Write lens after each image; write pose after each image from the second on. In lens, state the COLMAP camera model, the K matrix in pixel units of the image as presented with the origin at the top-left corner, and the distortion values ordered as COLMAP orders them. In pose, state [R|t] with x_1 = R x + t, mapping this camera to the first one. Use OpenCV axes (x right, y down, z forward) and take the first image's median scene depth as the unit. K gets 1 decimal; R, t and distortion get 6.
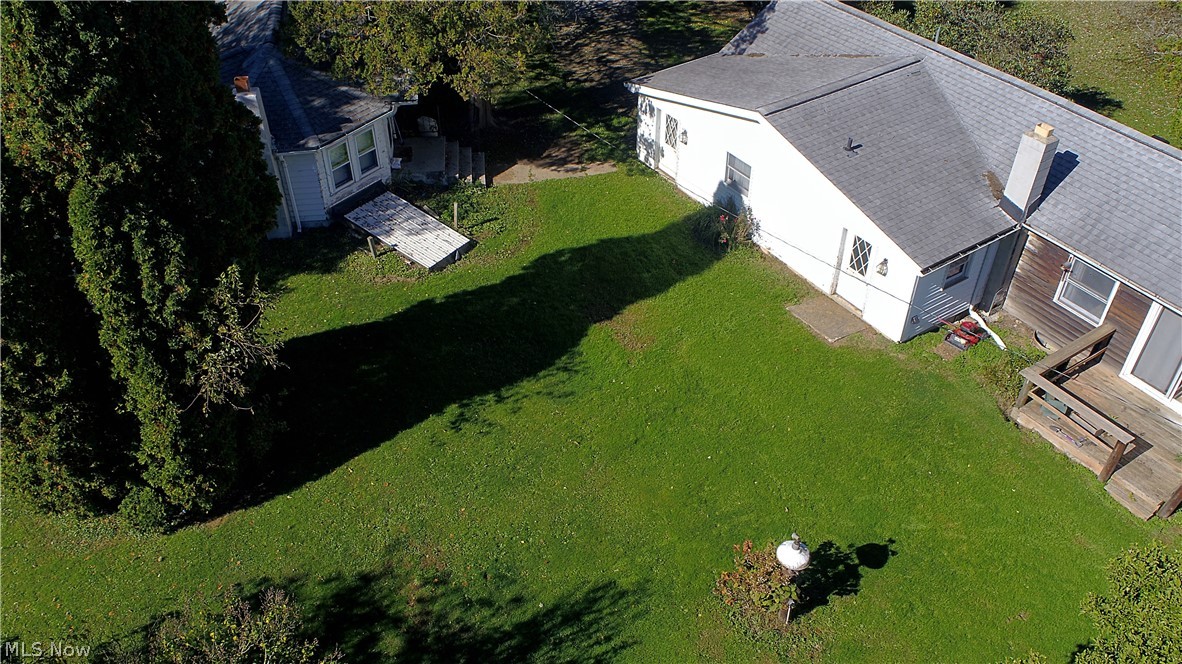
lens RADIAL K [[975.6, 0, 591.0], [0, 975.6, 332.0], [0, 0, 1]] dist [0.014951, -0.002540]
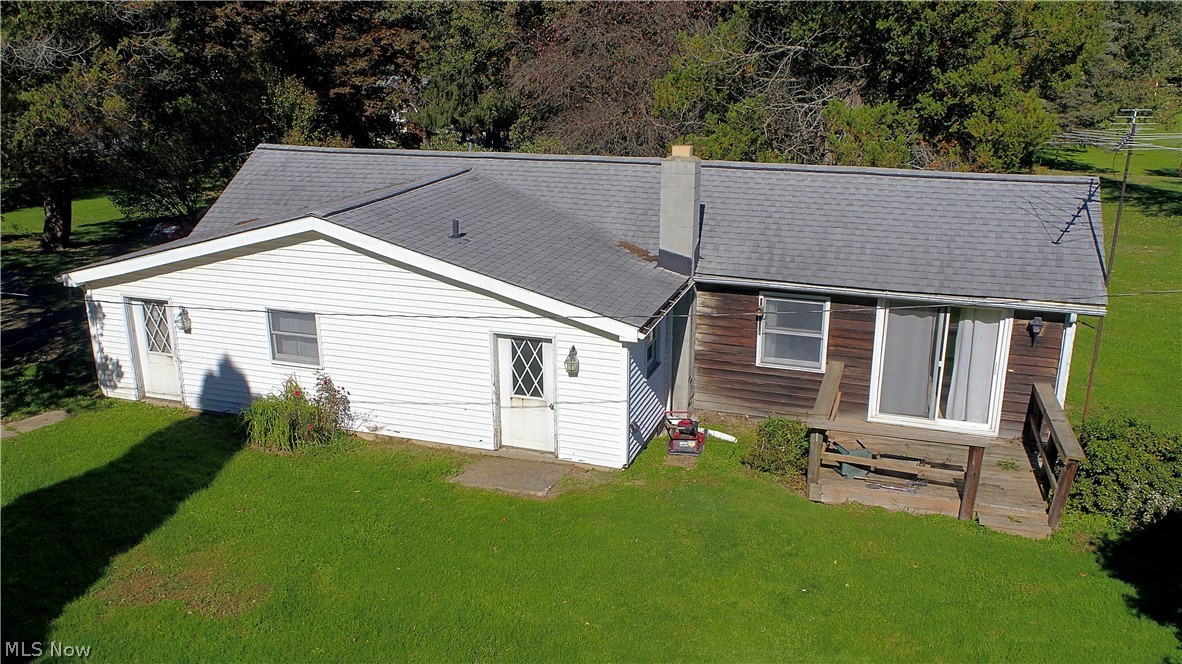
lens RADIAL K [[975.6, 0, 591.0], [0, 975.6, 332.0], [0, 0, 1]] dist [0.014951, -0.002540]
pose [[0.791798, -0.180252, 0.583580, -0.081947], [0.393094, 0.881670, -0.261025, 0.095158], [-0.467475, 0.436081, 0.768961, 0.447152]]
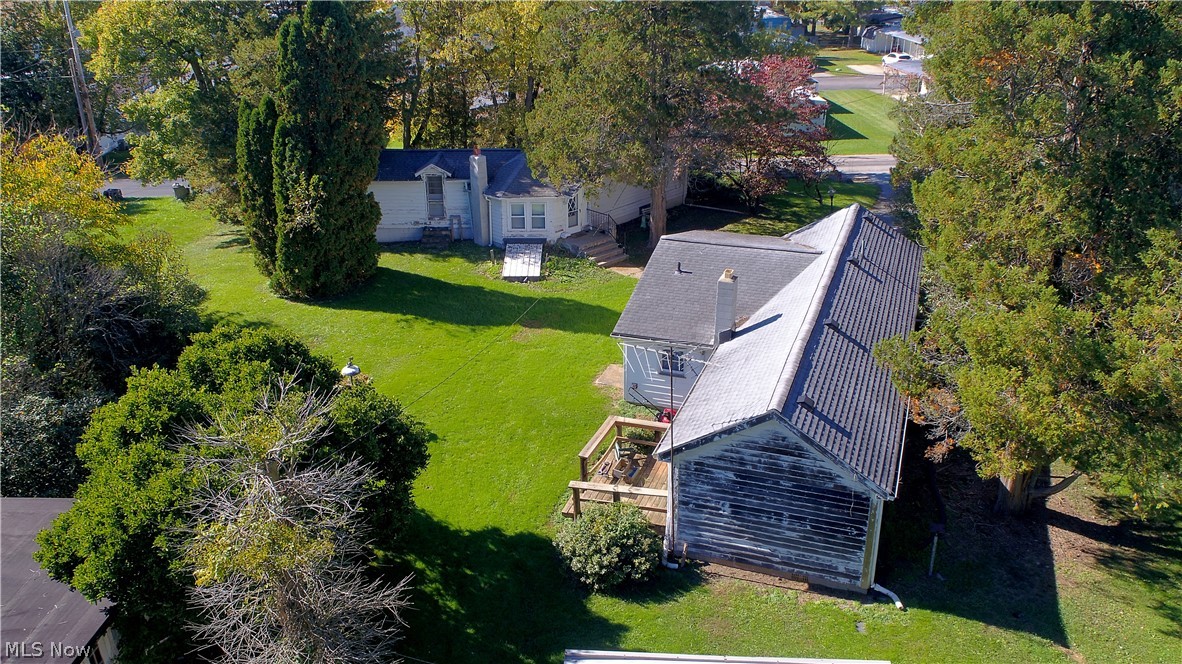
lens RADIAL K [[975.6, 0, 591.0], [0, 975.6, 332.0], [0, 0, 1]] dist [0.014951, -0.002540]
pose [[0.579834, 0.311309, -0.752914, 1.239738], [-0.512893, 0.857500, -0.040436, 0.005876], [0.633036, 0.409610, 0.656875, 0.053766]]
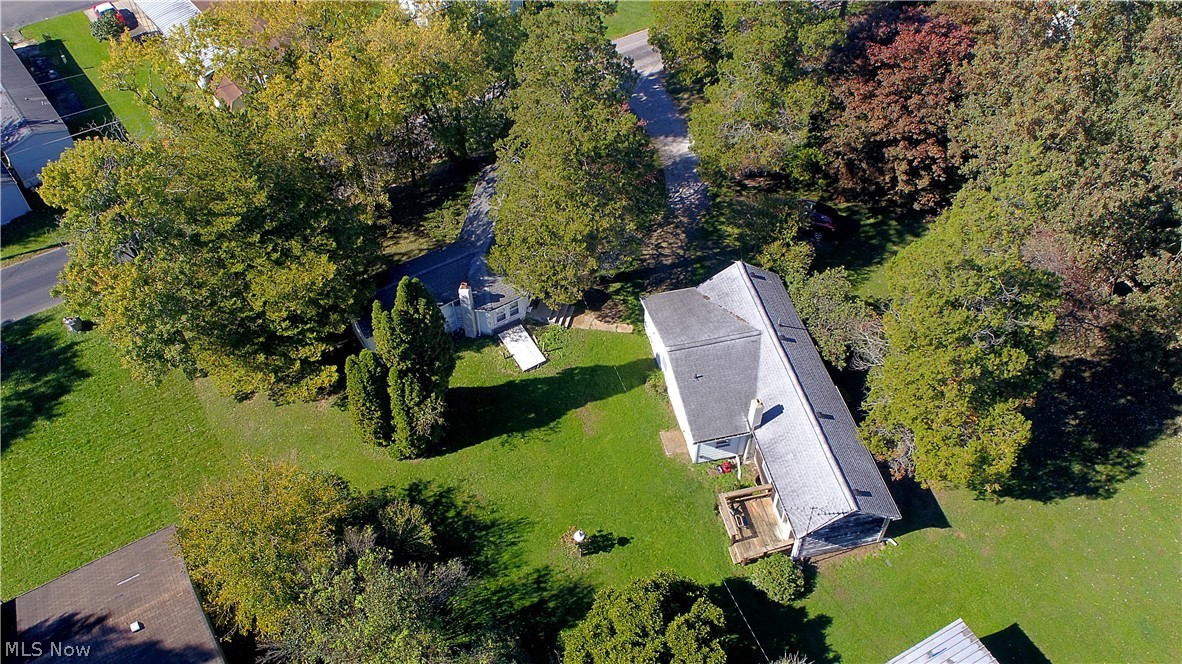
lens RADIAL K [[975.6, 0, 591.0], [0, 975.6, 332.0], [0, 0, 1]] dist [0.014951, -0.002540]
pose [[0.934766, 0.263086, -0.238744, 0.544321], [-0.224341, 0.958204, 0.177529, -0.633069], [0.275471, -0.112388, 0.954717, -1.238506]]
